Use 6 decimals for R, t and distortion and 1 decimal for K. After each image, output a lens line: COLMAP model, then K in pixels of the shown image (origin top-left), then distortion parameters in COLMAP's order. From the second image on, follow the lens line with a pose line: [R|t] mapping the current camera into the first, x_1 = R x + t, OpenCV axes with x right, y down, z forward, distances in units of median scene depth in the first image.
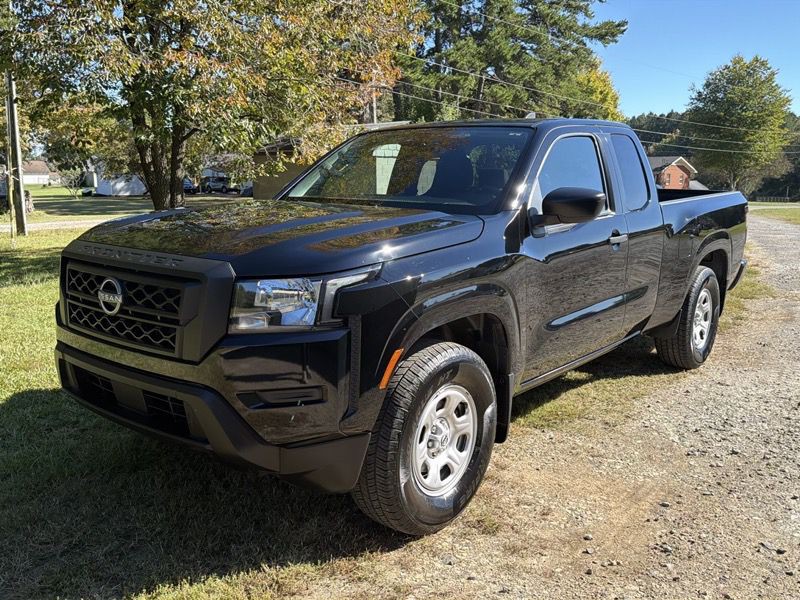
lens RADIAL K [[732.8, 0, 394.0], [0, 732.8, 306.1], [0, 0, 1]] dist [0.032752, 0.000000]
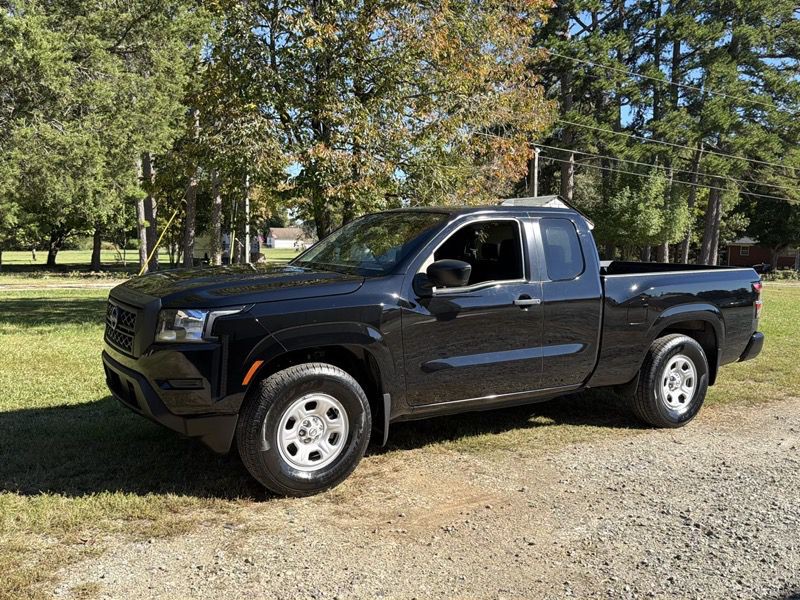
lens RADIAL K [[732.8, 0, 390.4], [0, 732.8, 302.8], [0, 0, 1]] dist [0.032752, 0.000000]
pose [[0.943482, 0.048303, -0.327884, 0.493178], [-0.078426, 0.993763, -0.079273, 0.025015], [0.322010, 0.100507, 0.941386, -0.235351]]
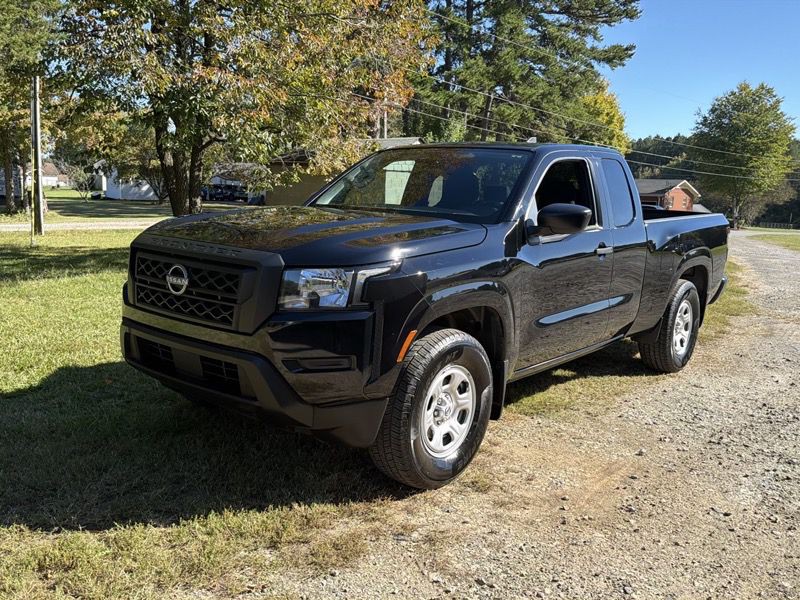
lens RADIAL K [[732.8, 0, 378.9], [0, 732.8, 308.1], [0, 0, 1]] dist [0.032752, 0.000000]
pose [[0.999088, 0.037227, -0.020924, -0.016984], [-0.037534, 0.999191, -0.014468, 0.027006], [0.020369, 0.015240, 0.999676, -0.144034]]
